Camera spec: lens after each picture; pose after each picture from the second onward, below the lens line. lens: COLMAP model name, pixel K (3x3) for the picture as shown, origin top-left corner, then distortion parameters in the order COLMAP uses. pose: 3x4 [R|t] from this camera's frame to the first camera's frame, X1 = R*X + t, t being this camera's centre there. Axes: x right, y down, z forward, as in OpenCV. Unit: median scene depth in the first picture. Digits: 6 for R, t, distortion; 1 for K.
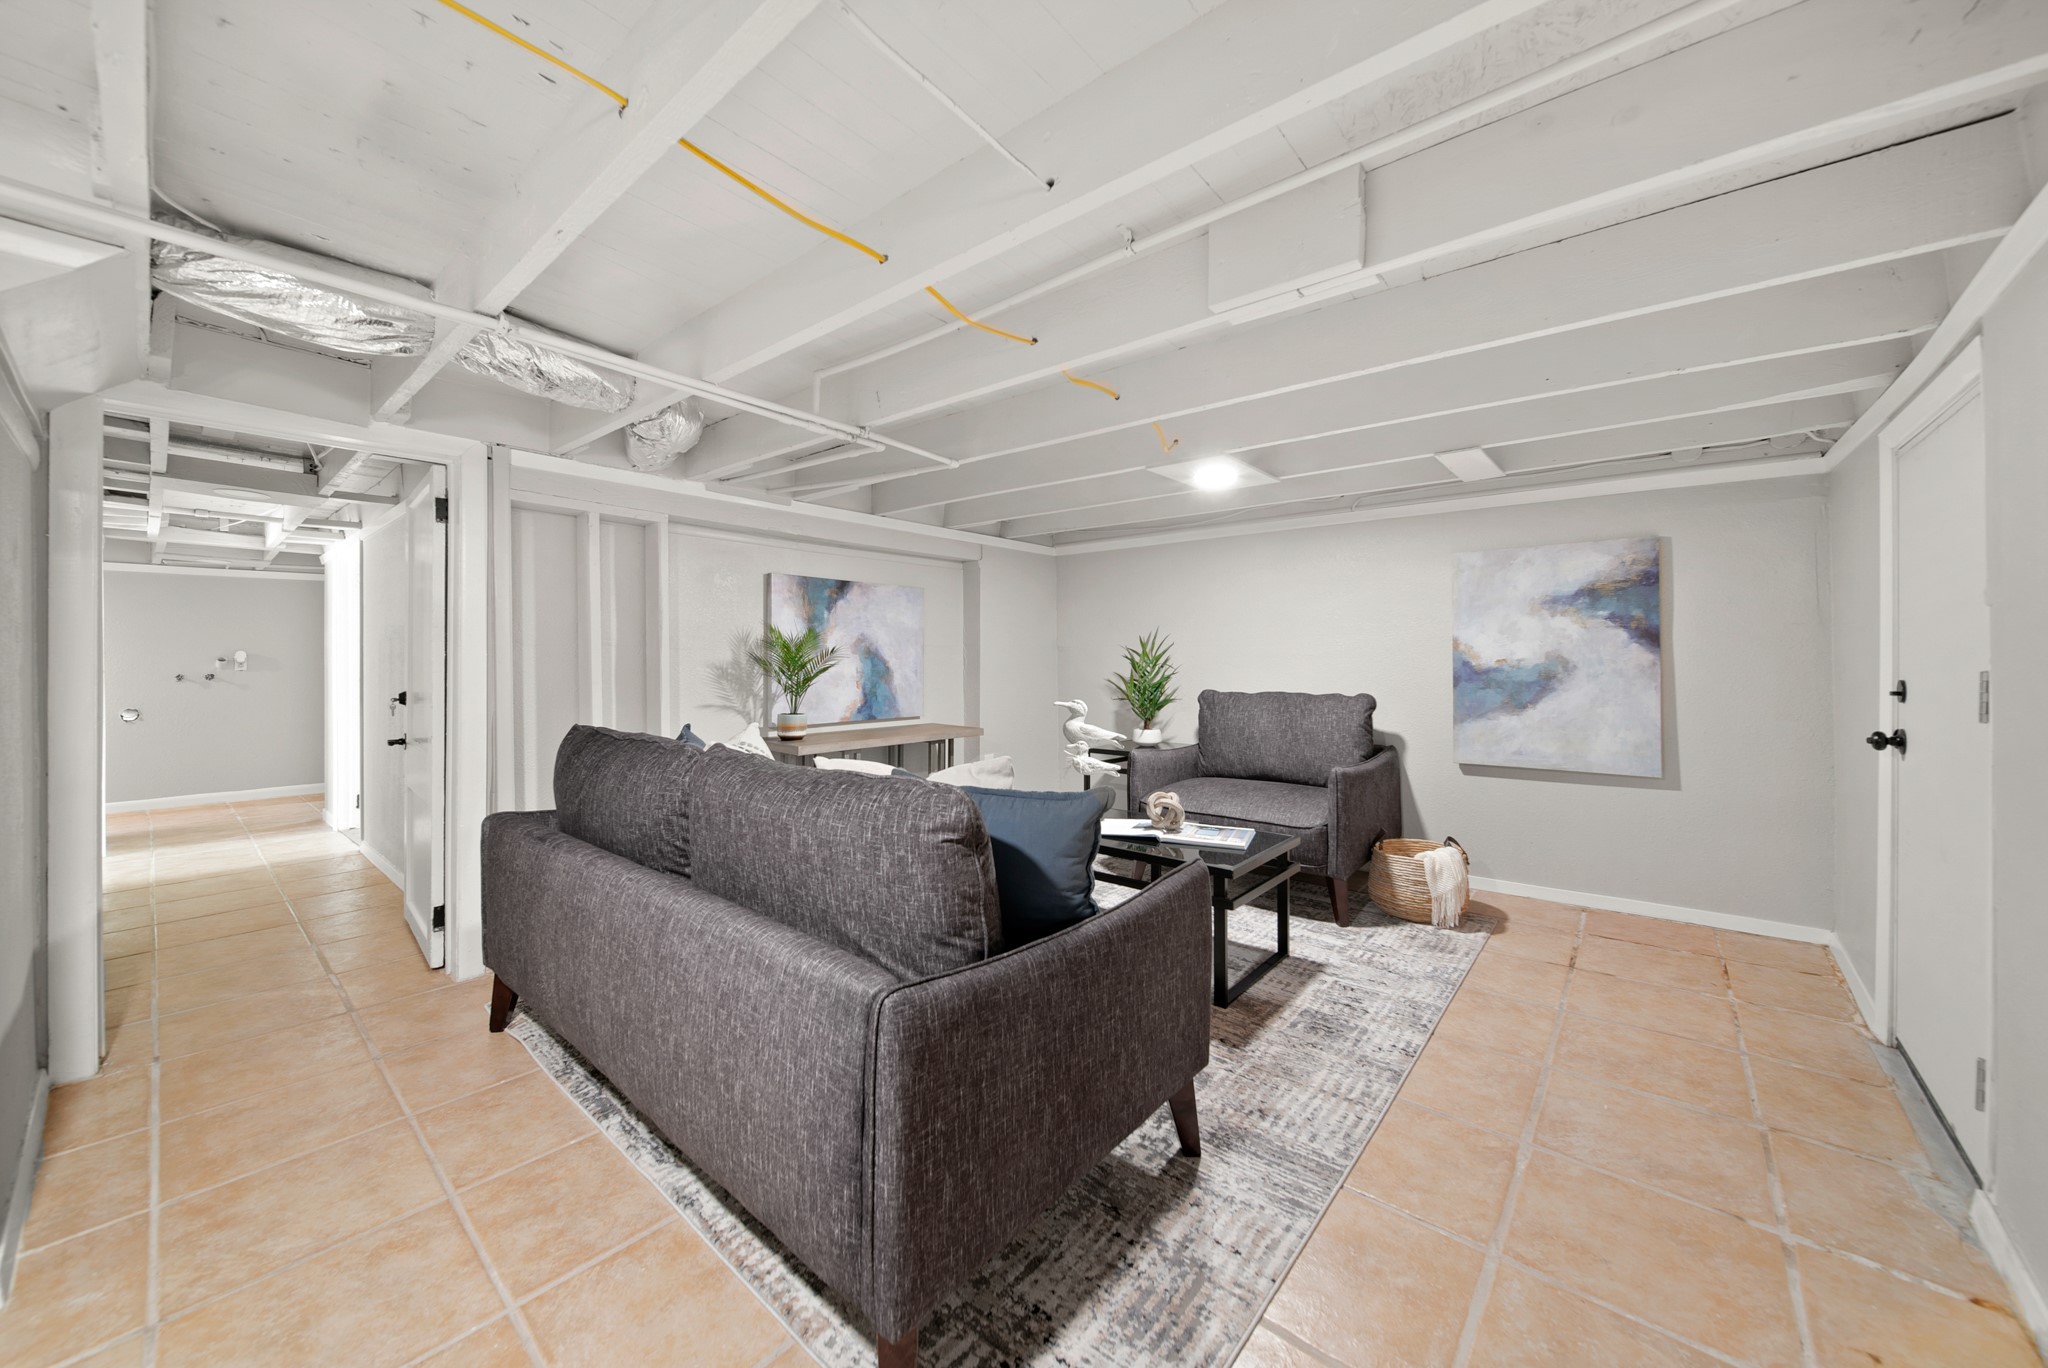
lens RADIAL K [[744.1, 0, 1035.8], [0, 744.1, 653.0], [0, 0, 1]] dist [-0.002284, -0.000271]
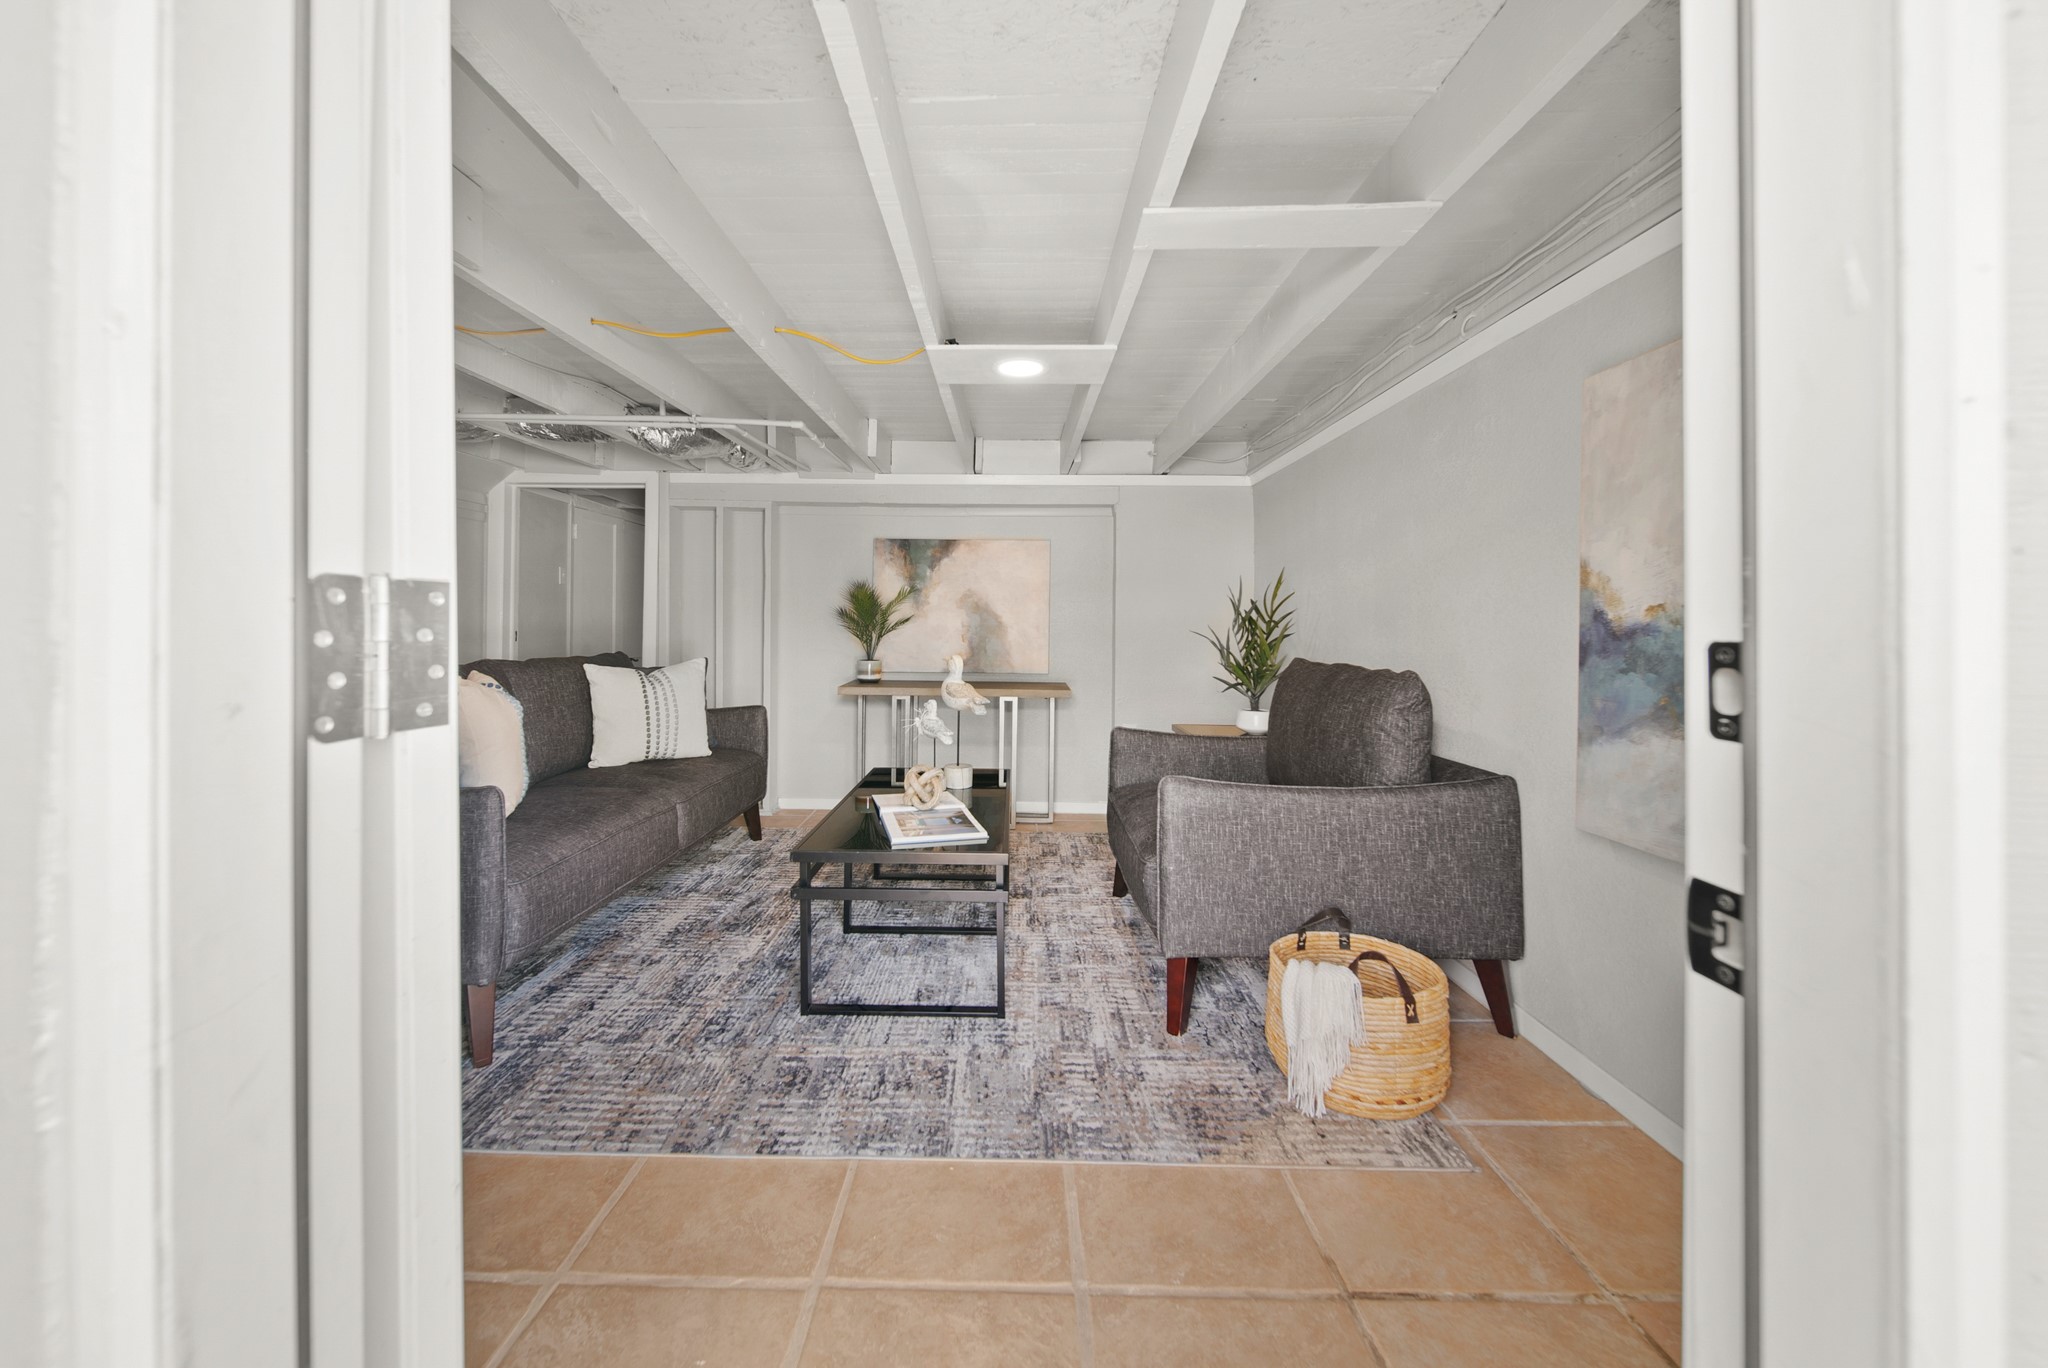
lens RADIAL K [[763.1, 0, 1009.7], [0, 763.1, 618.8], [0, 0, 1]] dist [-0.000560, -0.000113]
pose [[0.628838, 0.001873, -0.777534, 0.828238], [-0.004170, 0.999991, -0.000964, 0.020994], [0.777525, 0.003849, 0.628840, 0.489280]]
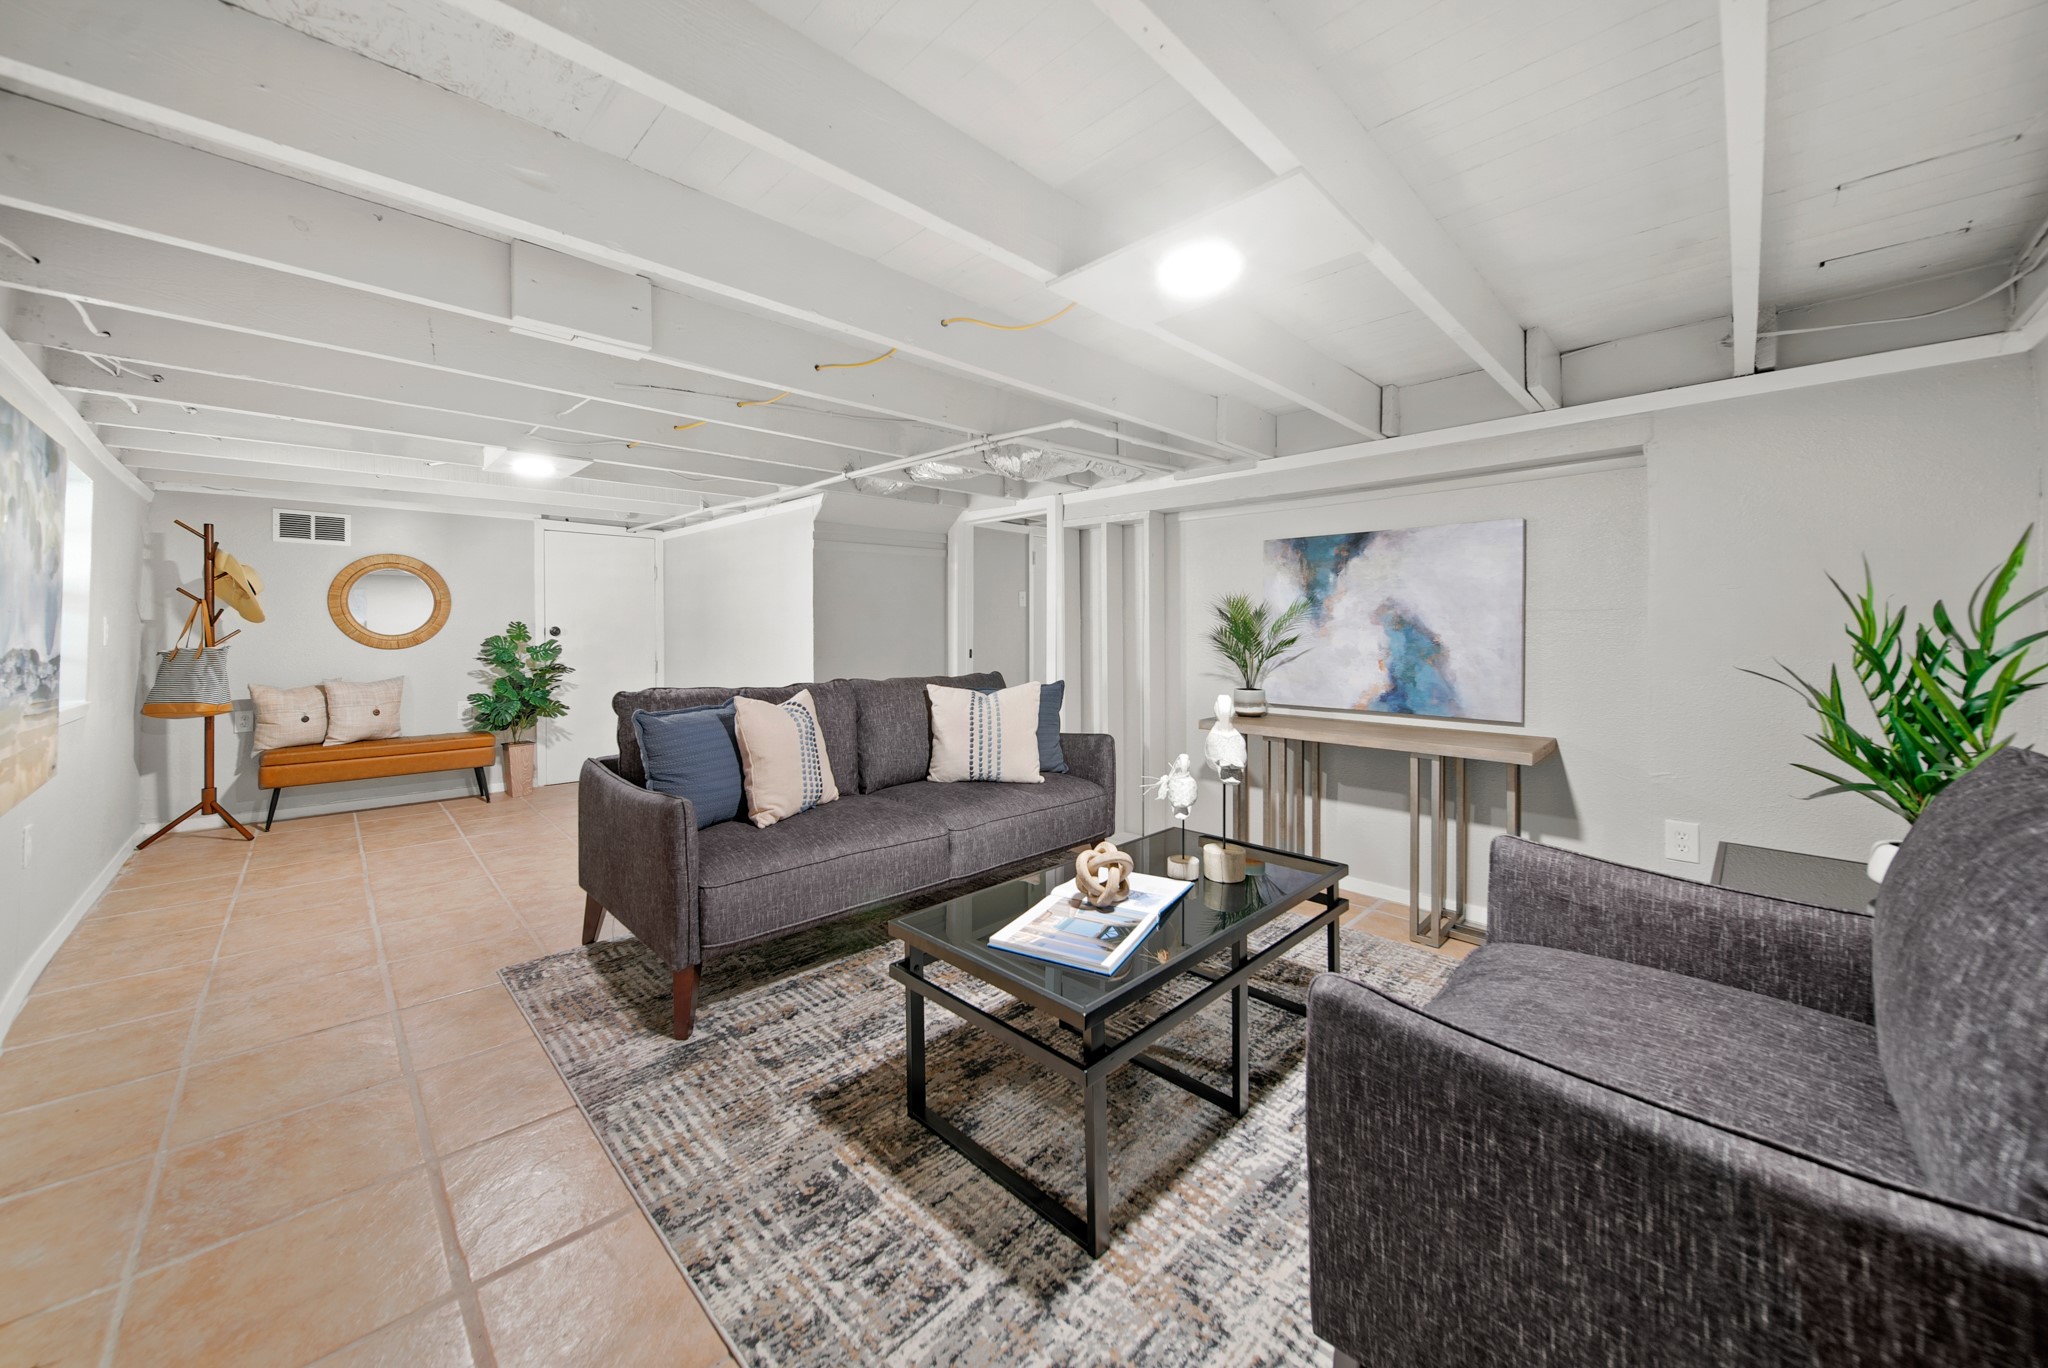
lens RADIAL K [[745.6, 0, 993.6], [0, 745.6, 628.6], [0, 0, 1]] dist [-0.000966, -0.000277]
pose [[-0.113268, 0.000001, -0.993565, 0.743946], [0.007424, 0.999972, -0.000845, 0.003846], [0.993537, -0.007472, -0.113264, 0.898111]]
